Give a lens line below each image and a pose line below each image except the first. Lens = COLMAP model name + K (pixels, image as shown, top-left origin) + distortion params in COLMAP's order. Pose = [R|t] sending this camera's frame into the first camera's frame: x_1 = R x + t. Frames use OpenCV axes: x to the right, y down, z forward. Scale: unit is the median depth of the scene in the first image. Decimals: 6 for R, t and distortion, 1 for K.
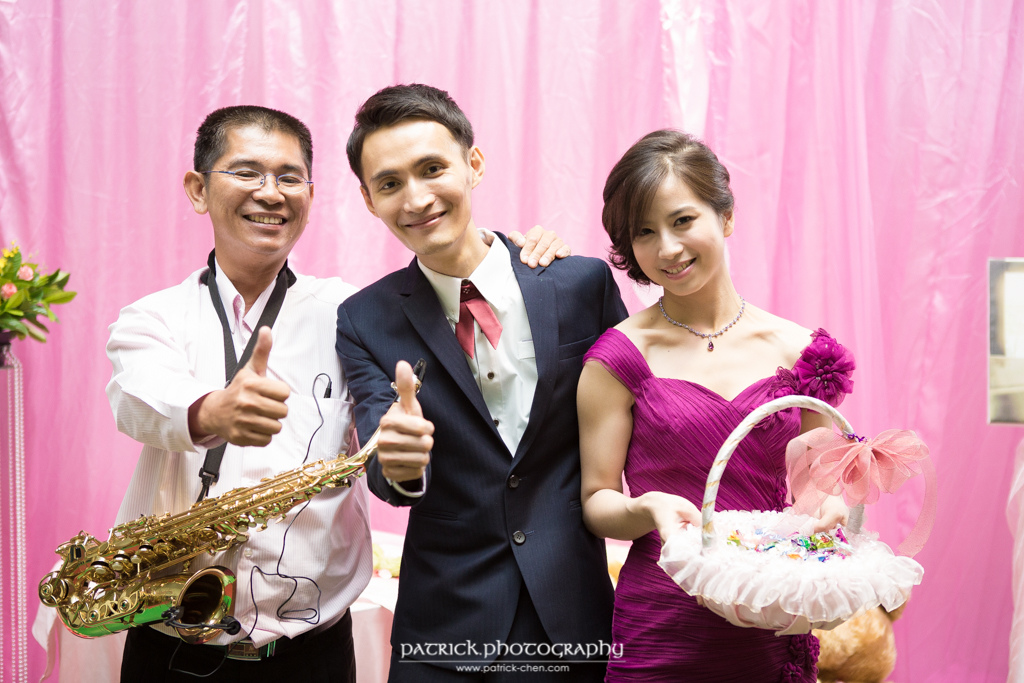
lens RADIAL K [[1542.7, 0, 500.1], [0, 1542.7, 331.0], [0, 0, 1]] dist [0.120289, 0.000000]
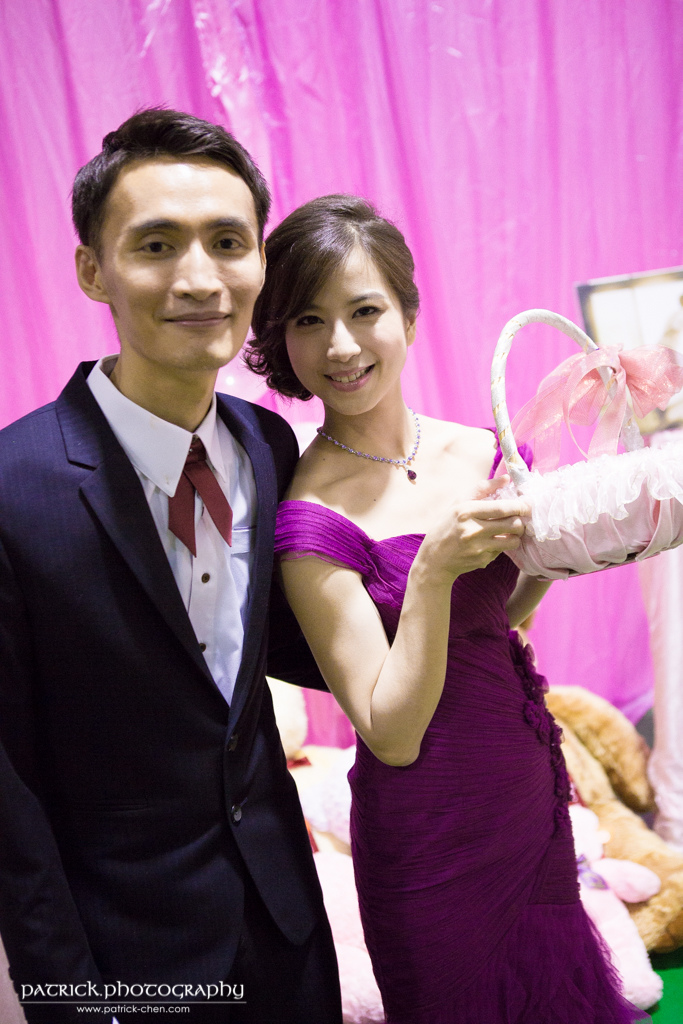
lens RADIAL K [[1156.6, 0, 343.7], [0, 1156.6, 519.6], [0, 0, 1]] dist [0.002686, 0.000000]
pose [[0.955265, -0.208895, 0.209361, -0.019661], [0.180605, 0.972602, 0.146380, -0.034009], [-0.234203, -0.102021, 0.966820, 0.290429]]
